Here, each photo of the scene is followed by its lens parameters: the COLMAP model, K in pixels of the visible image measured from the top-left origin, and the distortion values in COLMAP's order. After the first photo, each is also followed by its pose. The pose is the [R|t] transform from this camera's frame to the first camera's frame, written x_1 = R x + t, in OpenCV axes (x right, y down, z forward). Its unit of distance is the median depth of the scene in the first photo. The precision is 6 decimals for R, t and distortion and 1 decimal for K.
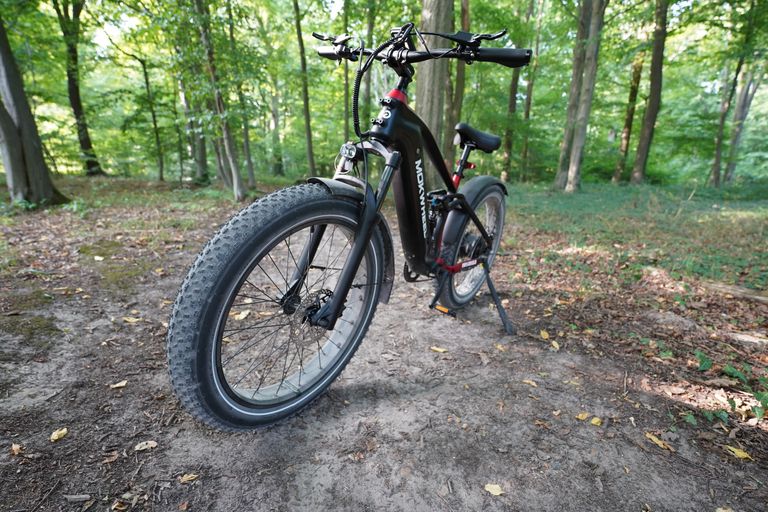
lens RADIAL K [[361.5, 0, 384.0], [0, 361.5, 256.0], [0, 0, 1]] dist [-0.014948, 0.000466]
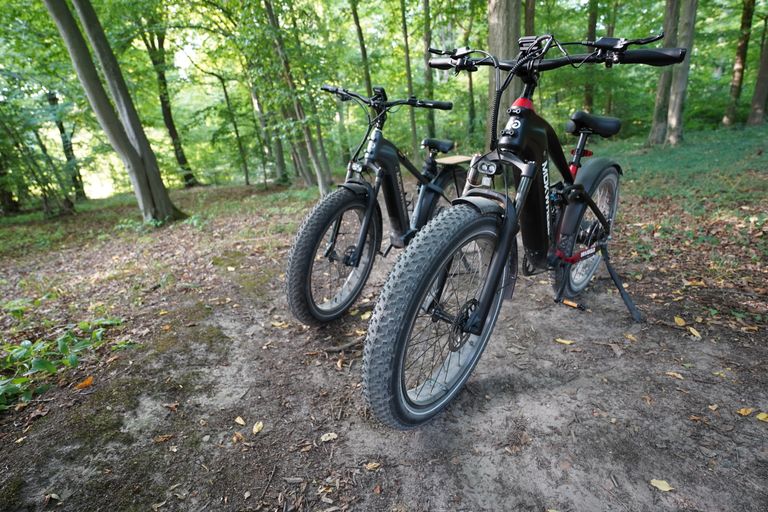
lens RADIAL K [[361.2, 0, 384.0], [0, 361.2, 256.0], [0, 0, 1]] dist [-0.019810, 0.005176]
pose [[0.977756, -0.076246, -0.195397, -0.116916], [0.086791, 0.995165, 0.045978, -0.062627], [0.190947, -0.061914, 0.979646, -0.057848]]
